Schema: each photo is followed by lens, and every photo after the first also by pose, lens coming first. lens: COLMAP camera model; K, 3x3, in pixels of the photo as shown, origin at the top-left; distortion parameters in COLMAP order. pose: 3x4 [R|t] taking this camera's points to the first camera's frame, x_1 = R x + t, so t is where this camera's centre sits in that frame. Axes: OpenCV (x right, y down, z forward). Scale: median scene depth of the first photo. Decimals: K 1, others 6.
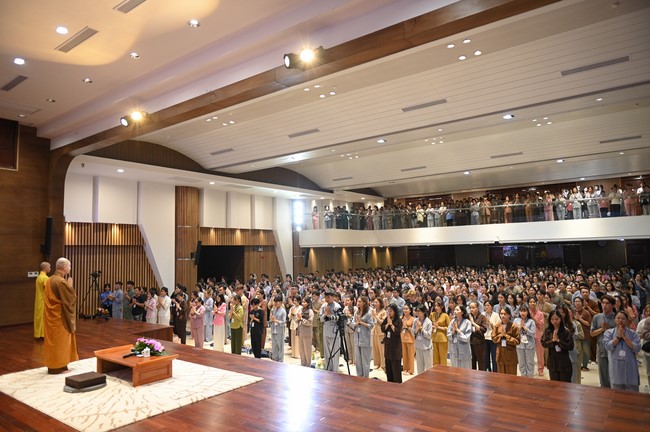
lens RADIAL K [[446.0, 0, 325.0], [0, 446.0, 216.0], [0, 0, 1]] dist [-0.001089, -0.000899]
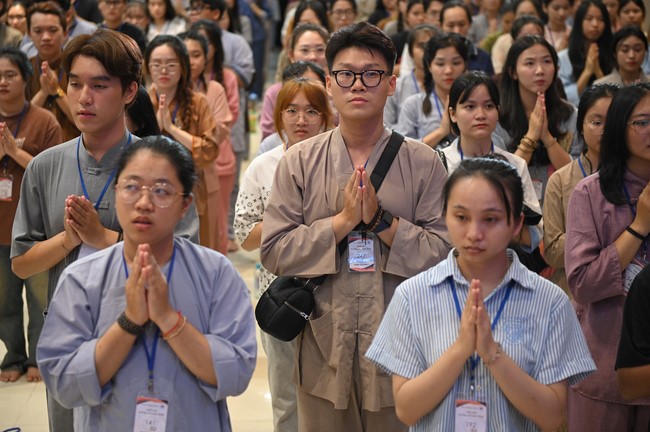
lens RADIAL K [[1328.3, 0, 325.0], [0, 1328.3, 216.0], [0, 0, 1]] dist [0.087661, 0.042637]
pose [[0.785212, -0.136861, 0.603914, 0.384402], [-0.042480, 0.961067, 0.273032, 0.101539], [-0.617769, -0.240042, 0.748827, 0.549172]]
